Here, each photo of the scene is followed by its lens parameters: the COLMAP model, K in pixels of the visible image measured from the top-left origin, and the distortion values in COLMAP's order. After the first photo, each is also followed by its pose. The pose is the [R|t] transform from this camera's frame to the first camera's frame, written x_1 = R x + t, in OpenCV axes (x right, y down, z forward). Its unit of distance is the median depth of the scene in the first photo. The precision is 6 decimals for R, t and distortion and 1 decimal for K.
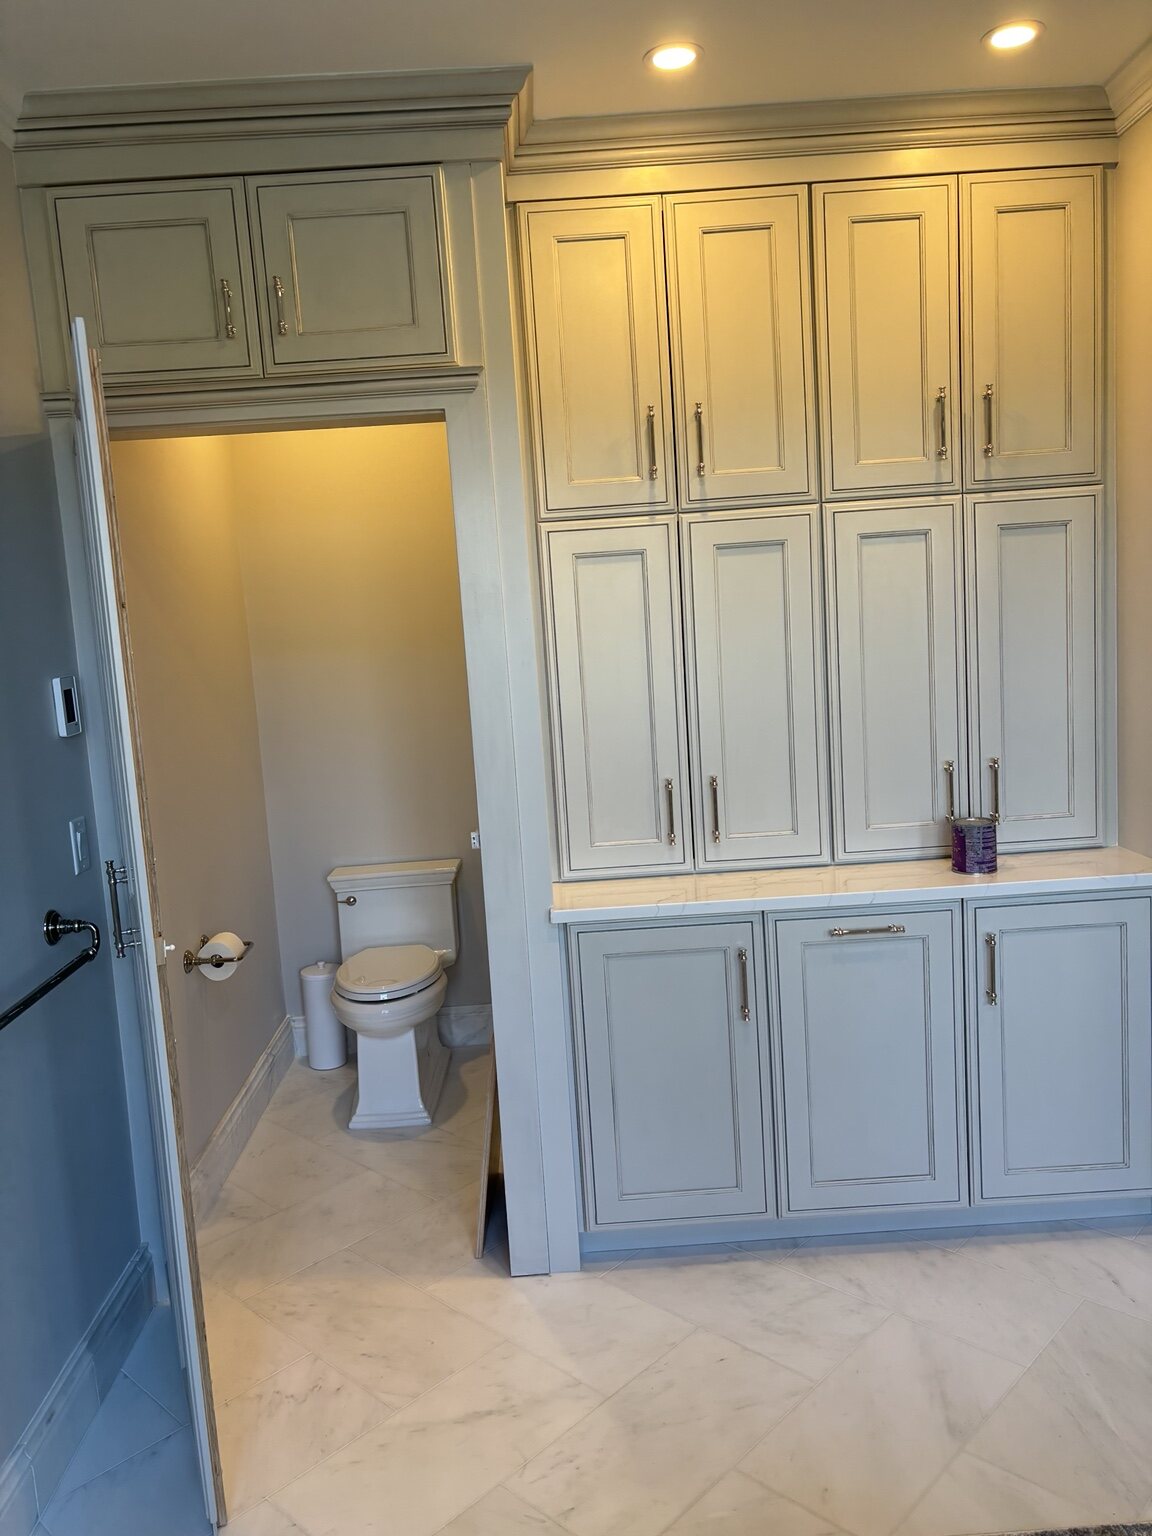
lens RADIAL K [[1070.1, 0, 566.7], [0, 1070.1, 760.5], [0, 0, 1]] dist [0.008175, -0.037687]
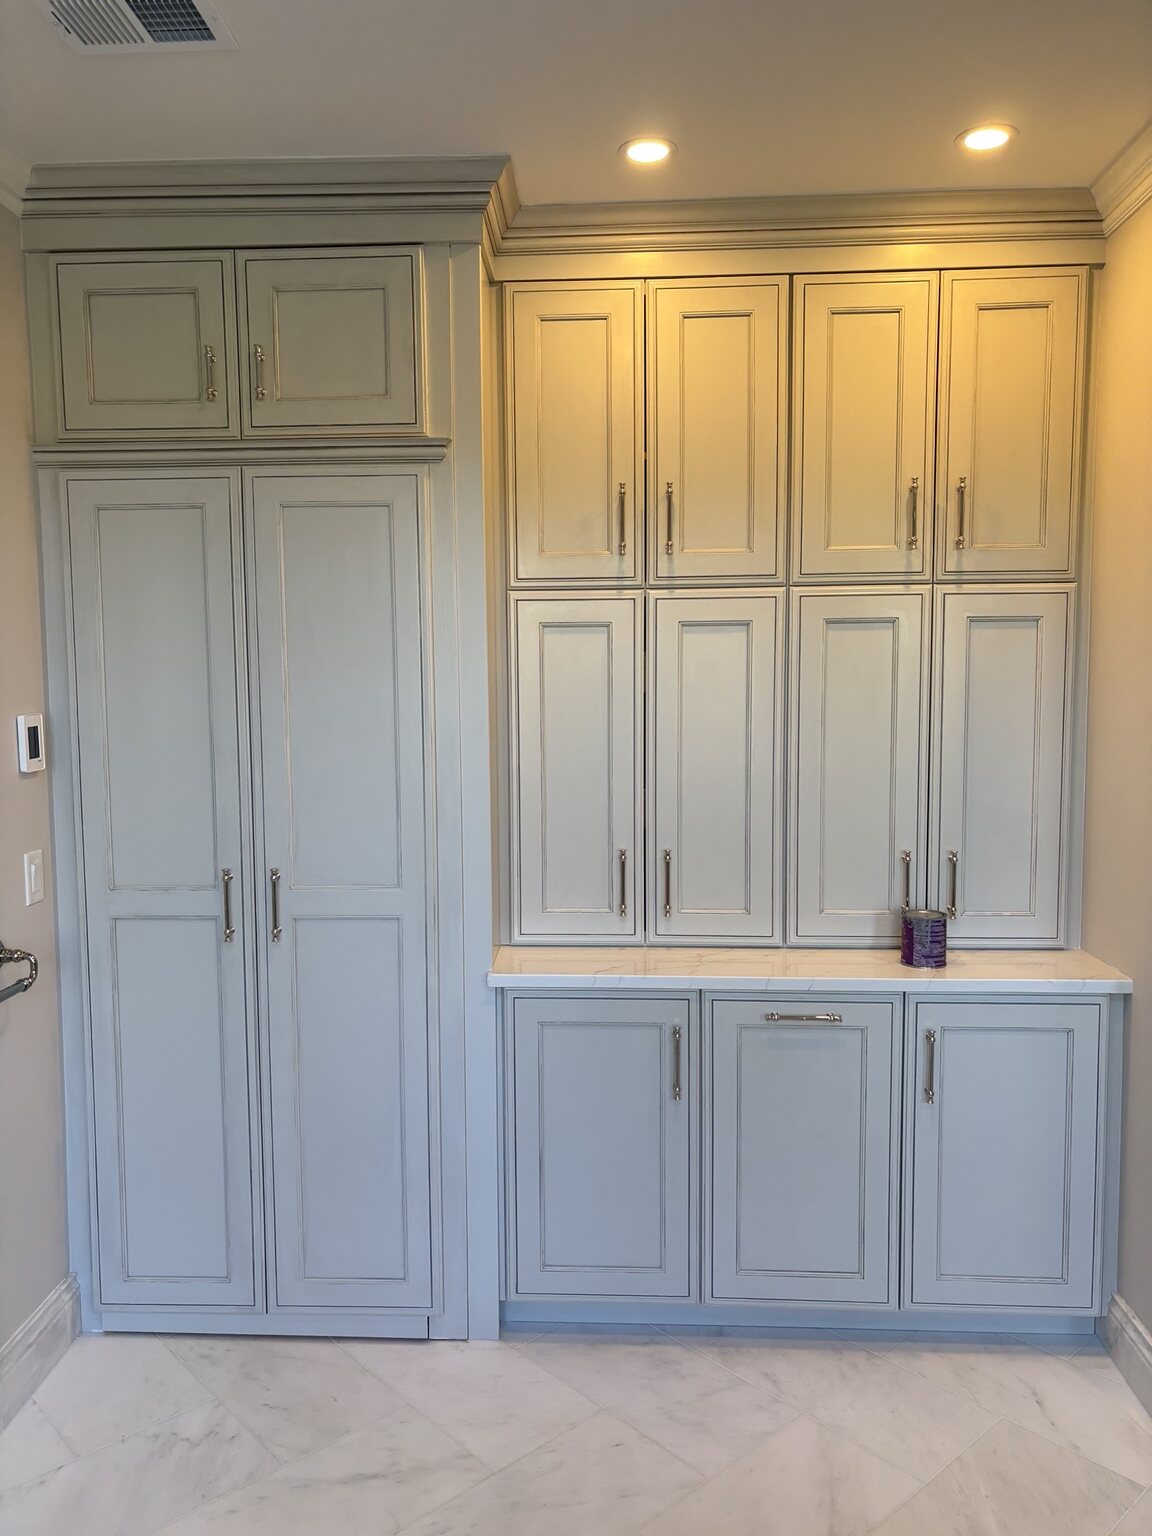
lens RADIAL K [[1070.1, 0, 581.2], [0, 1070.1, 774.7], [0, 0, 1]] dist [0.008175, -0.037687]
pose [[0.996550, 0.062416, -0.054709, 0.113496], [-0.064549, 0.997186, -0.038119, -0.013331], [0.052176, 0.041519, 0.997774, -0.007035]]
